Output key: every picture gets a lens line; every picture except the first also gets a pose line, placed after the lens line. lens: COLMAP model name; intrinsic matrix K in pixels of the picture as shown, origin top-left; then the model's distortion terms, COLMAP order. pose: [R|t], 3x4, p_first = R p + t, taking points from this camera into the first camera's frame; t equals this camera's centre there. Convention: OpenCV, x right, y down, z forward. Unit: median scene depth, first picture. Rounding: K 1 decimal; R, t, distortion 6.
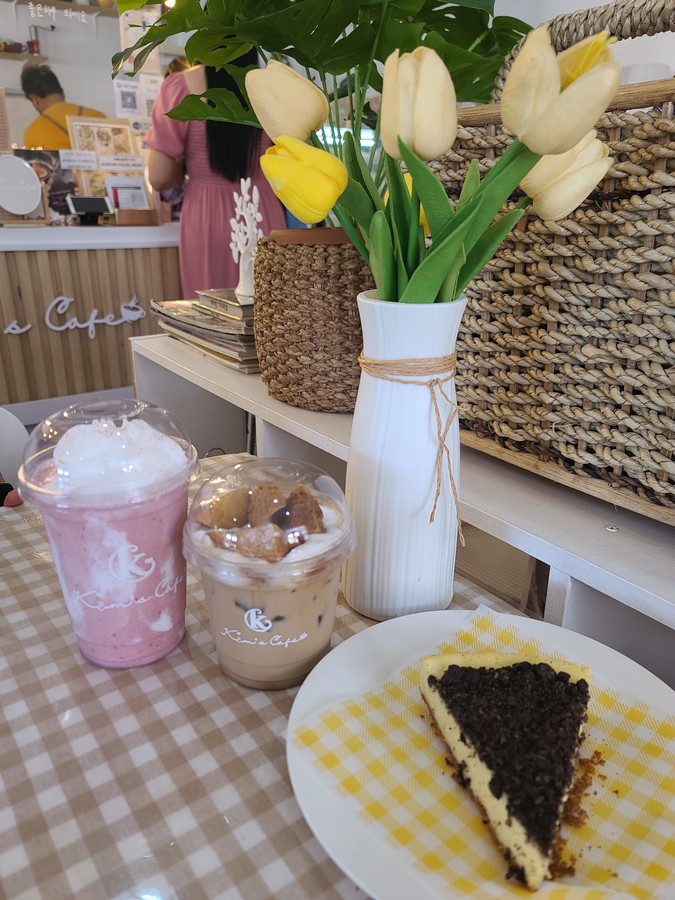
lens RADIAL K [[659.2, 0, 341.6], [0, 659.2, 439.8], [0, 0, 1]] dist [0.067064, -0.043238]
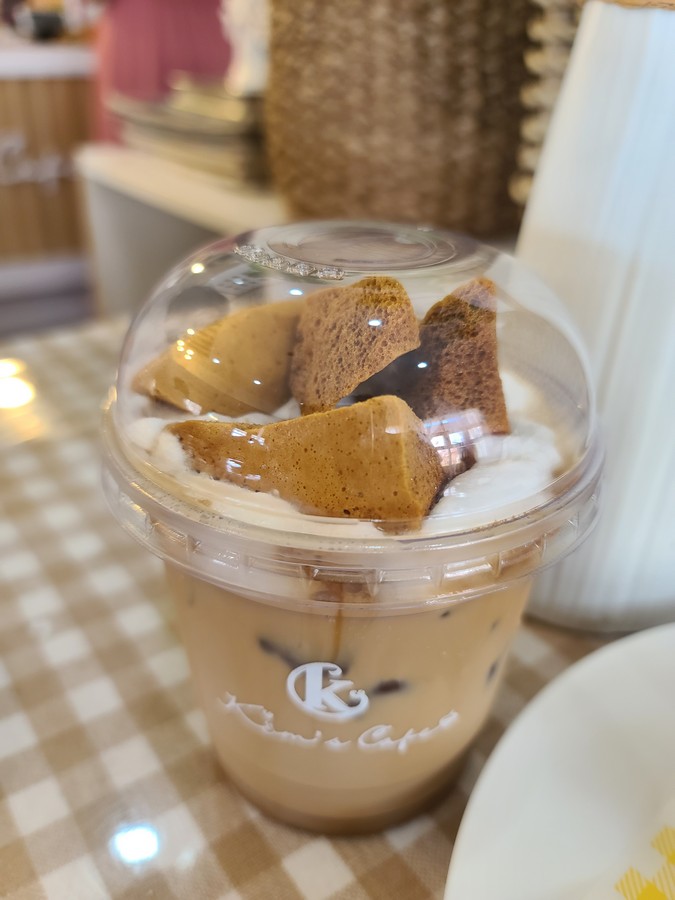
lens RADIAL K [[659.2, 0, 343.8], [0, 659.2, 454.1], [0, 0, 1]] dist [0.067064, -0.043238]
pose [[0.999636, 0.024038, 0.012258, -0.118477], [-0.025725, 0.986105, 0.164119, 0.096124], [-0.008143, -0.164375, 0.986364, 0.656643]]
